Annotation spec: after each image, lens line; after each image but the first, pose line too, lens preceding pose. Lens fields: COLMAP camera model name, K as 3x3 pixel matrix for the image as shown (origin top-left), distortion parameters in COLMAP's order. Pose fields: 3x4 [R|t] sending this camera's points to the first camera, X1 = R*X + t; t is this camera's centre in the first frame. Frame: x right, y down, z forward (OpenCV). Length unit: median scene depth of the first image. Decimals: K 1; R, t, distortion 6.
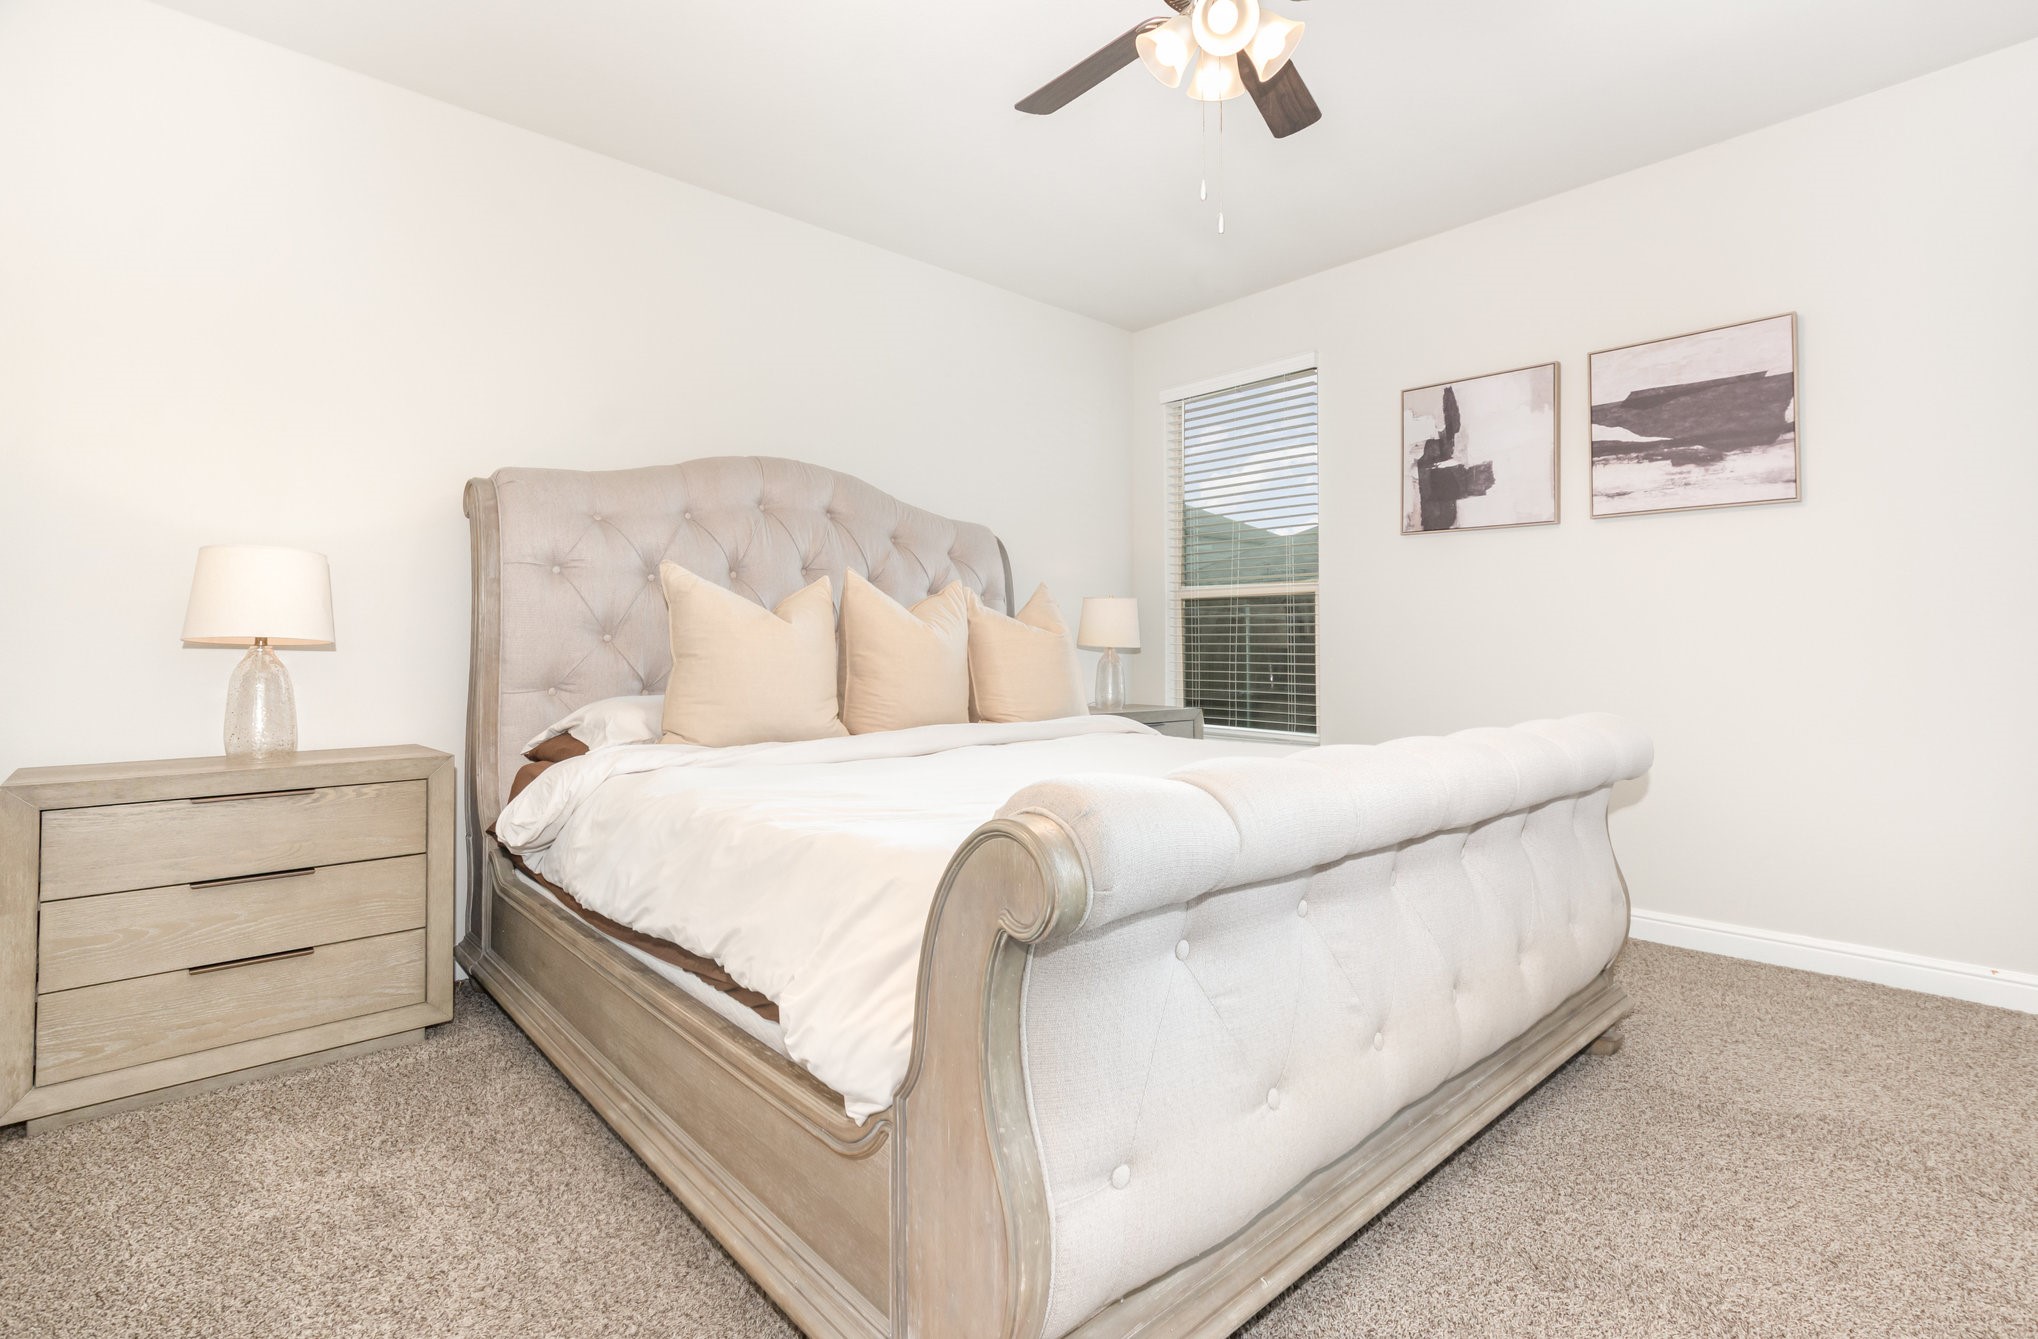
lens RADIAL K [[938.5, 0, 1019.0], [0, 938.5, 669.5], [0, 0, 1]] dist [0.000260, -0.001030]
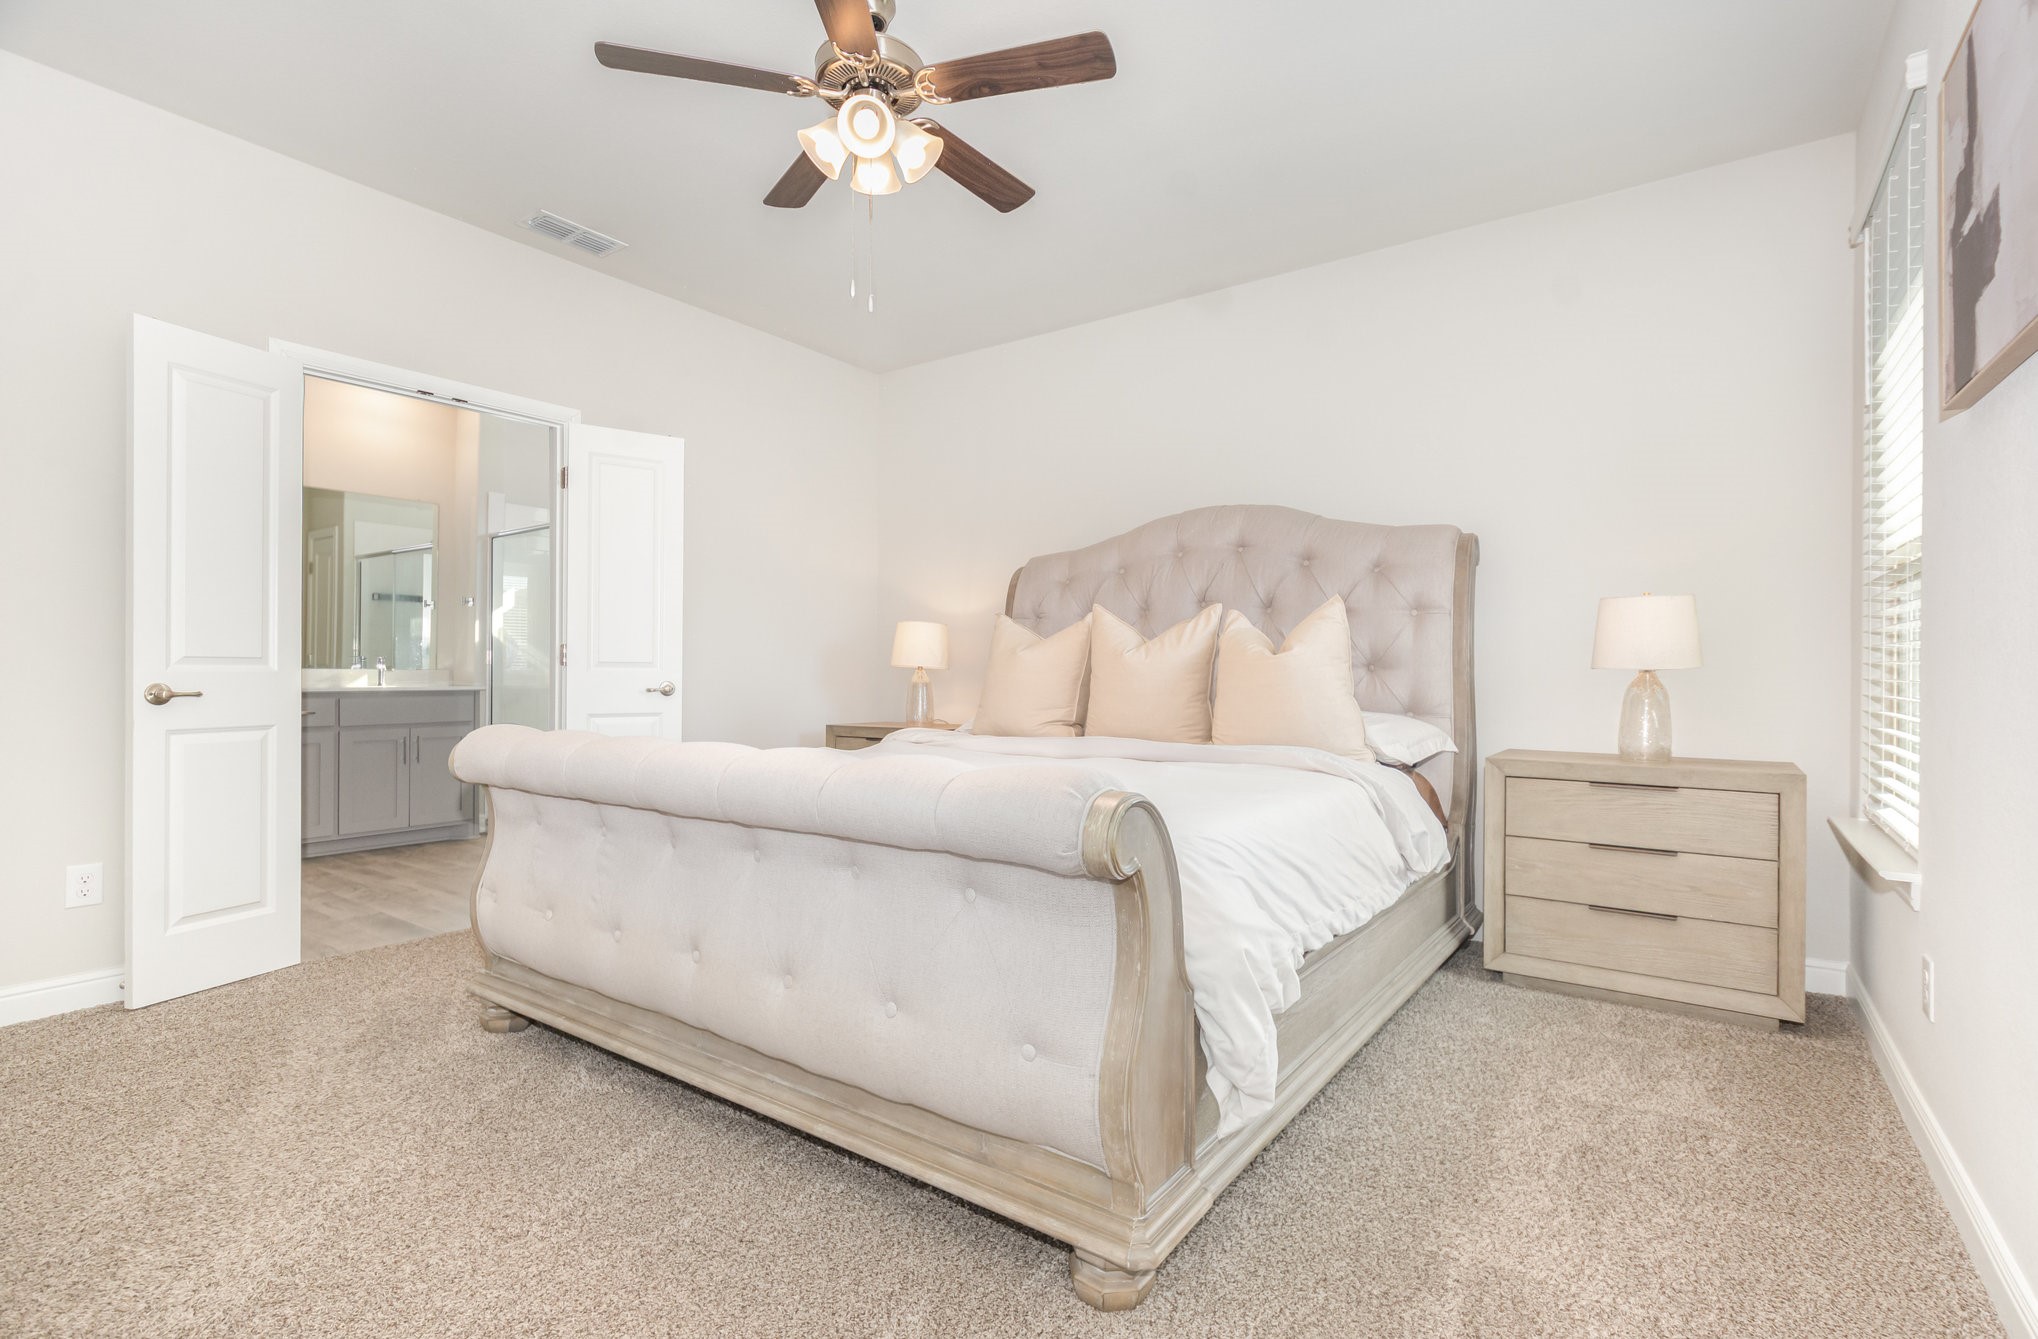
lens RADIAL K [[938.5, 0, 1019.0], [0, 938.5, 669.5], [0, 0, 1]] dist [0.000260, -0.001030]
pose [[0.213001, -0.005888, -0.977034, 0.820004], [-0.005270, 0.999960, -0.007175, -0.015048], [0.977038, 0.006677, 0.212962, 0.528722]]
